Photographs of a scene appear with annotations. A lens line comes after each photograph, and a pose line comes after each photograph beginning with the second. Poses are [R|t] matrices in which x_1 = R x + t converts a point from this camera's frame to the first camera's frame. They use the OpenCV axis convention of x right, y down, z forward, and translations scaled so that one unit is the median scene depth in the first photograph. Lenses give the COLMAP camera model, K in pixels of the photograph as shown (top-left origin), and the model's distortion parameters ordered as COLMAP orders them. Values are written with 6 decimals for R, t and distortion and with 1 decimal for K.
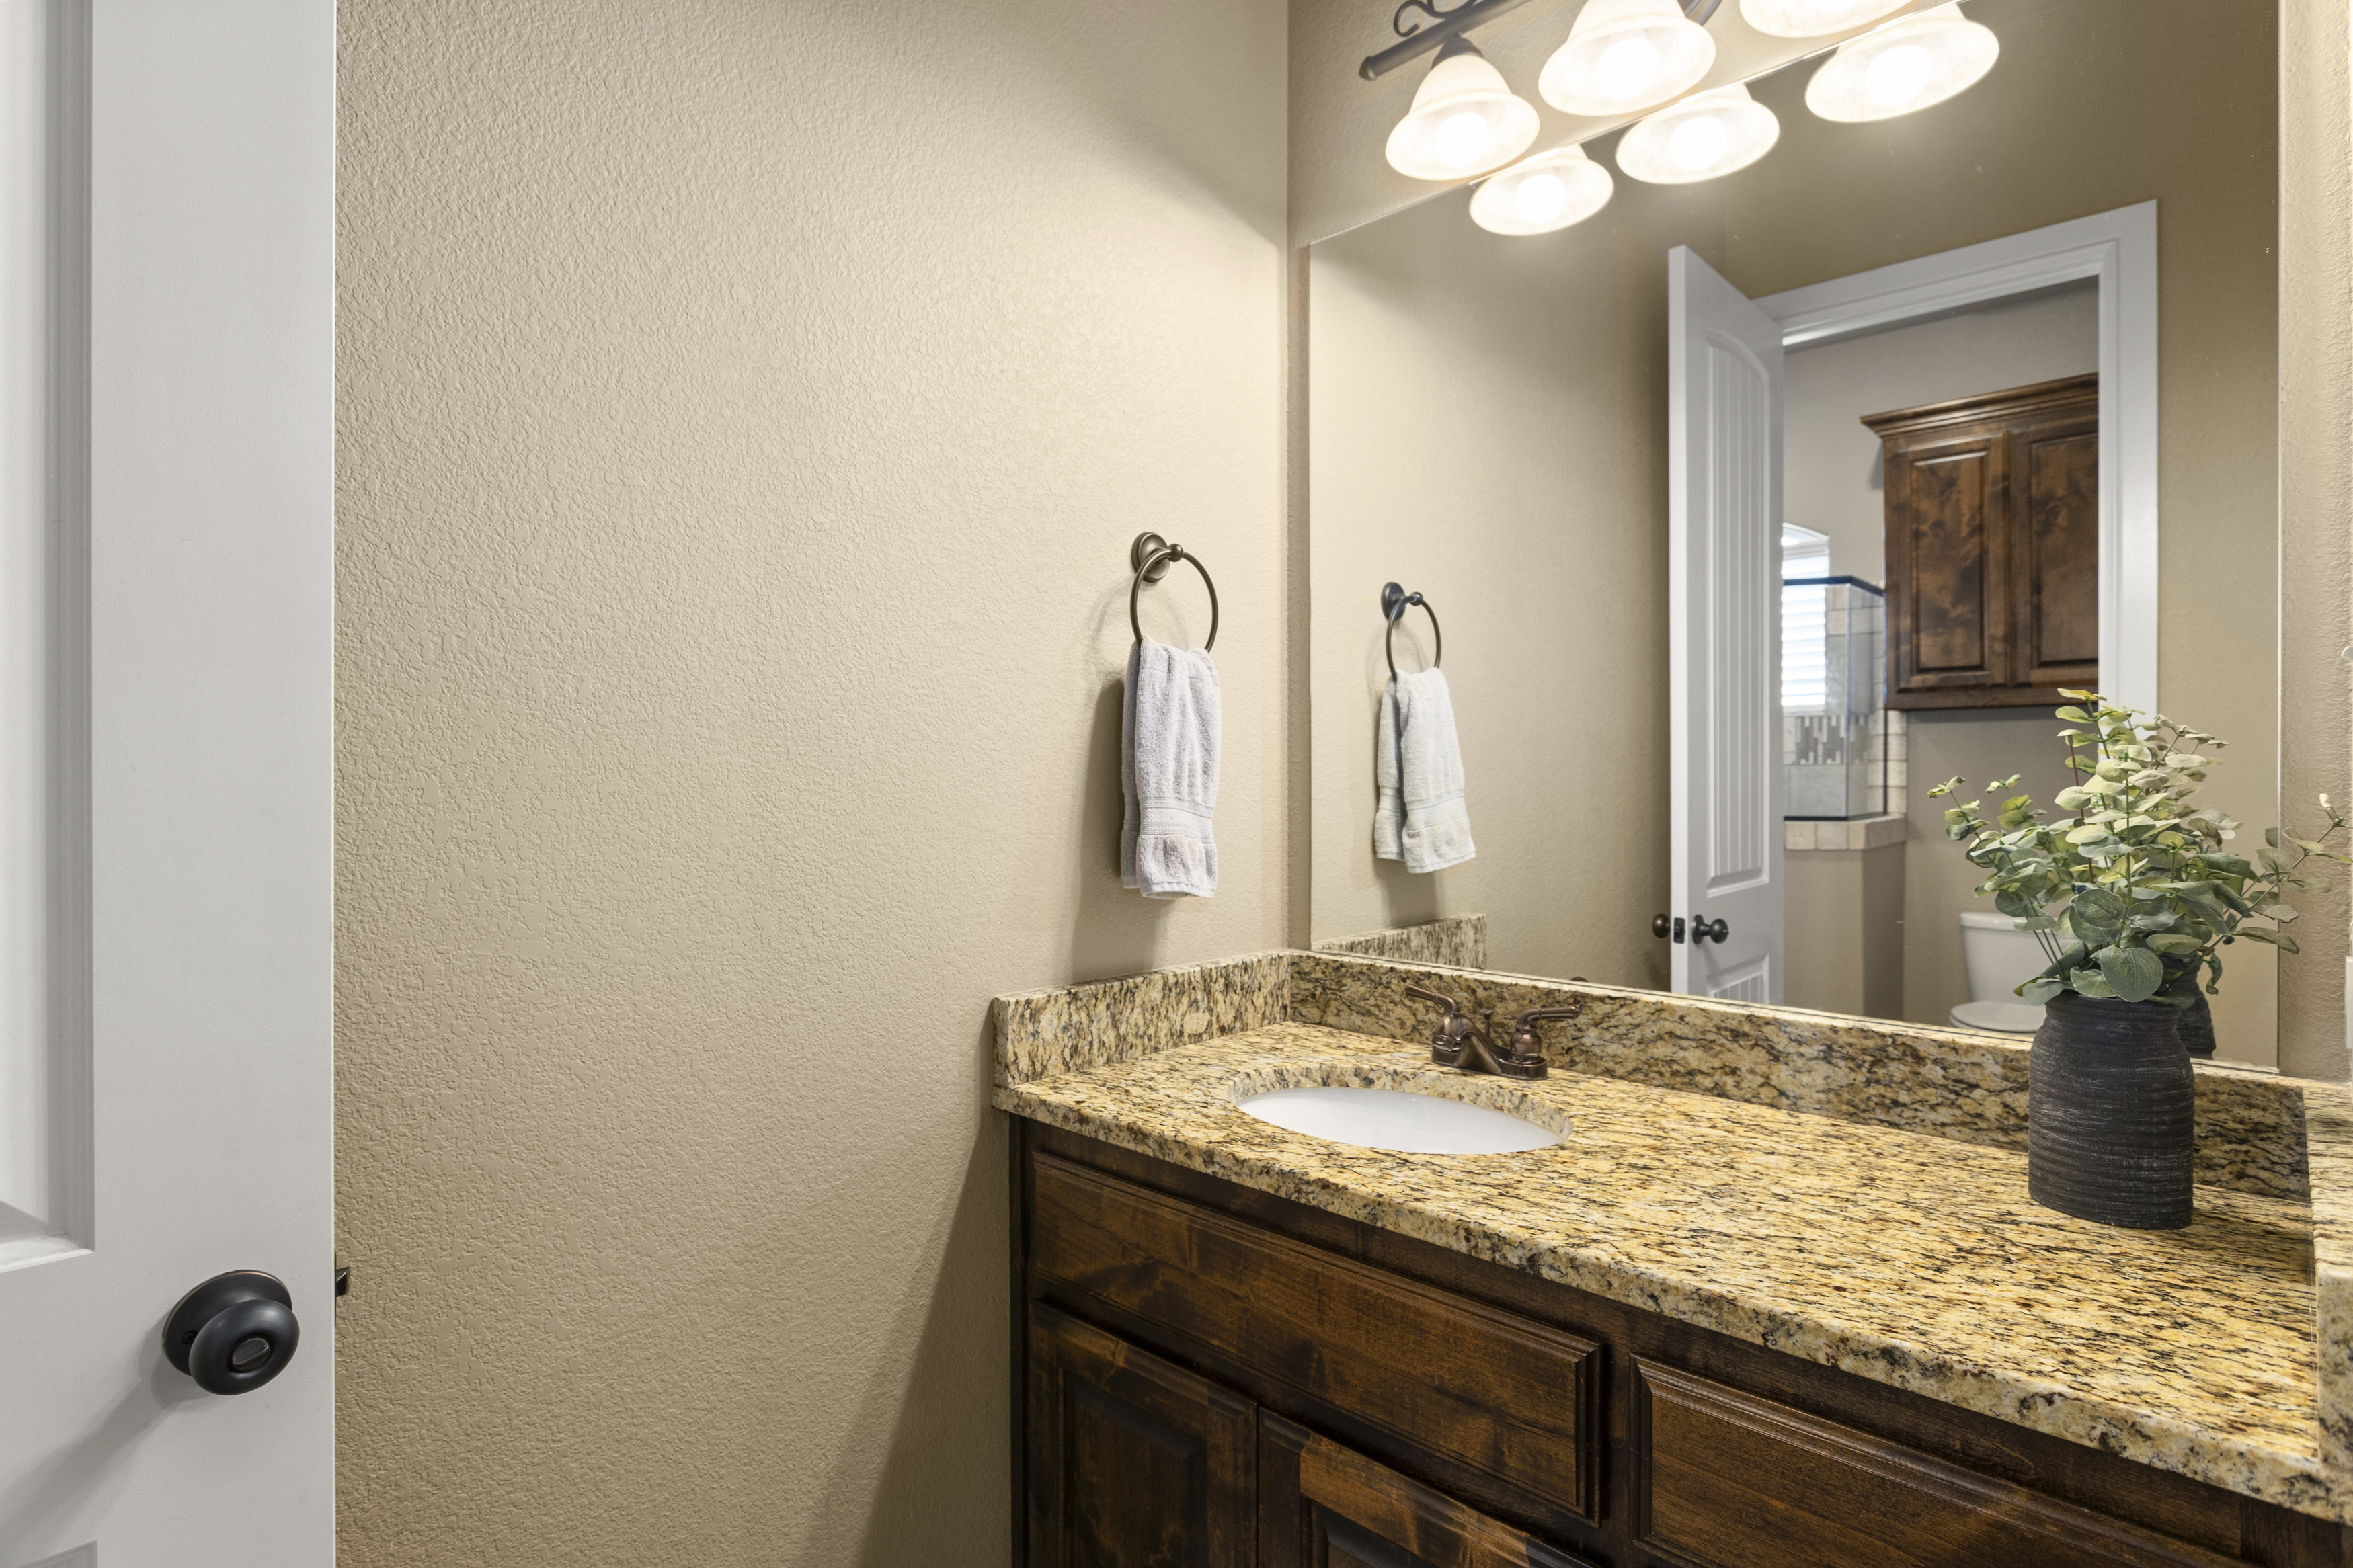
lens RADIAL K [[1172.0, 0, 1167.7], [0, 1172.0, 775.4], [0, 0, 1]] dist [-0.053727, 0.029617]
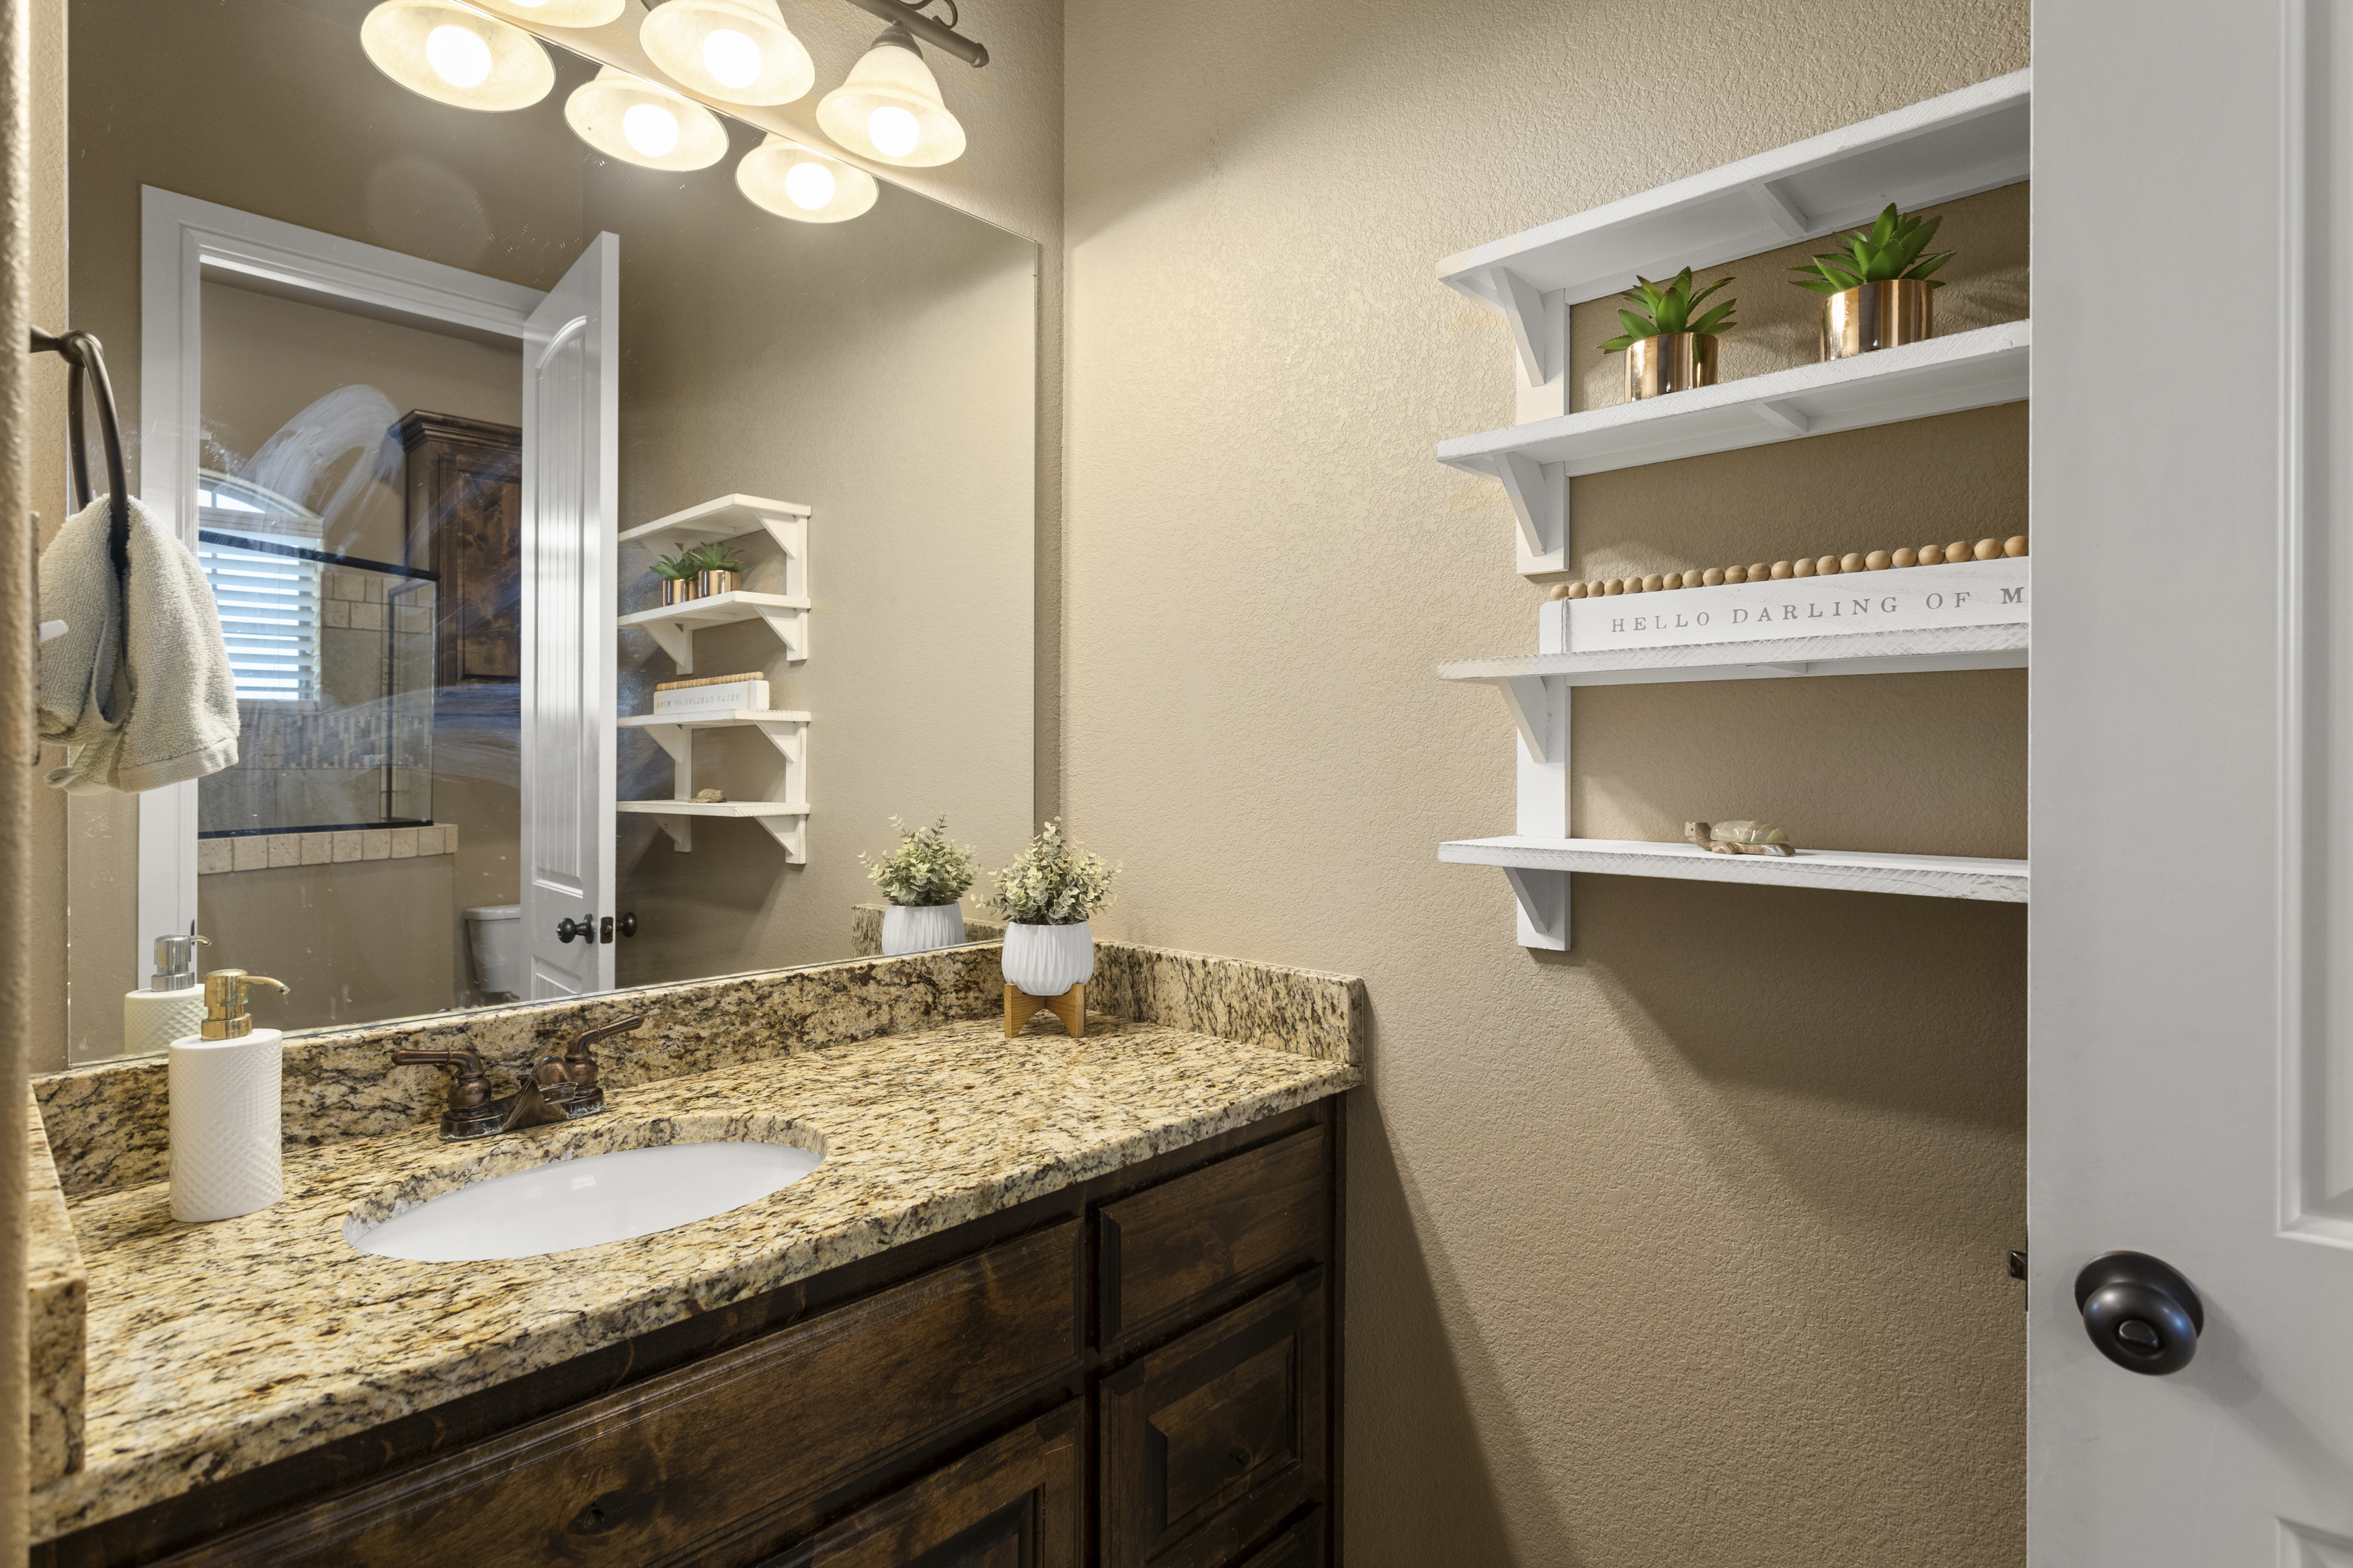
lens RADIAL K [[1172.0, 0, 1167.7], [0, 1172.0, 775.4], [0, 0, 1]] dist [-0.053727, 0.029617]
pose [[-0.025369, -0.001120, 0.999678, -0.390587], [0.016621, 0.999861, 0.001542, 0.005601], [-0.999540, 0.016655, -0.025347, 0.408182]]
